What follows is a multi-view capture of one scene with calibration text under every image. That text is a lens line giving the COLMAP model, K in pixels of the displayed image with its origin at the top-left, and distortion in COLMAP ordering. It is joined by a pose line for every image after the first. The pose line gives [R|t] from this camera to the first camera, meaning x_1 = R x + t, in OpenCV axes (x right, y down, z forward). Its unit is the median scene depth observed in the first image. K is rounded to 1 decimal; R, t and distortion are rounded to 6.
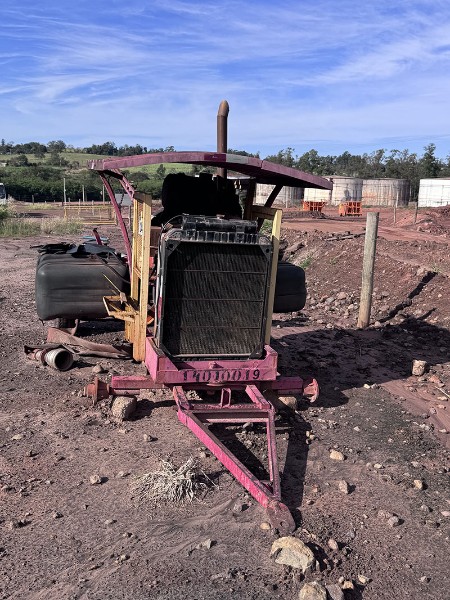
lens RADIAL K [[558.5, 0, 226.5], [0, 558.5, 301.0], [0, 0, 1]] dist [0.166135, -0.301101]
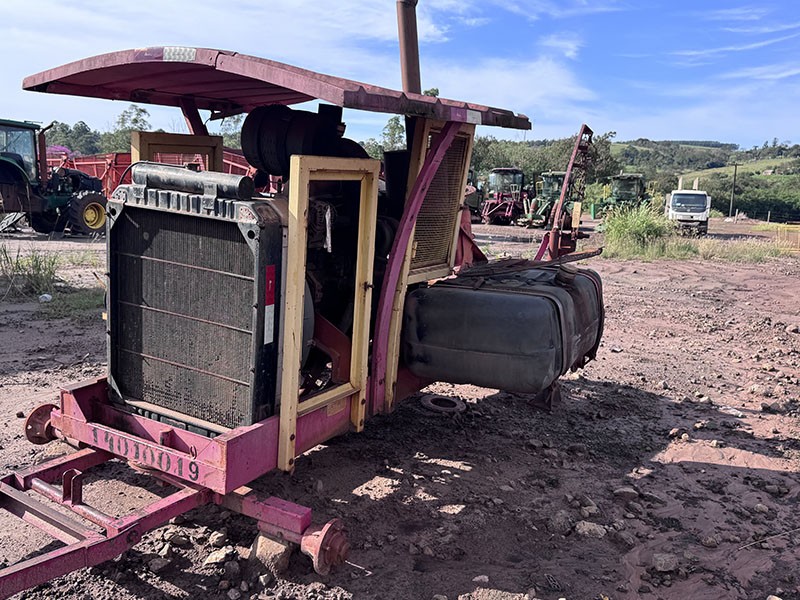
lens RADIAL K [[744.7, 0, 400.2], [0, 744.7, 294.0], [0, 0, 1]] dist [0.166135, -0.301101]
pose [[0.681730, 0.112361, -0.722924, 0.665686], [-0.168222, 0.985734, -0.005428, -0.056498], [0.712001, 0.125312, 0.690906, 0.638061]]
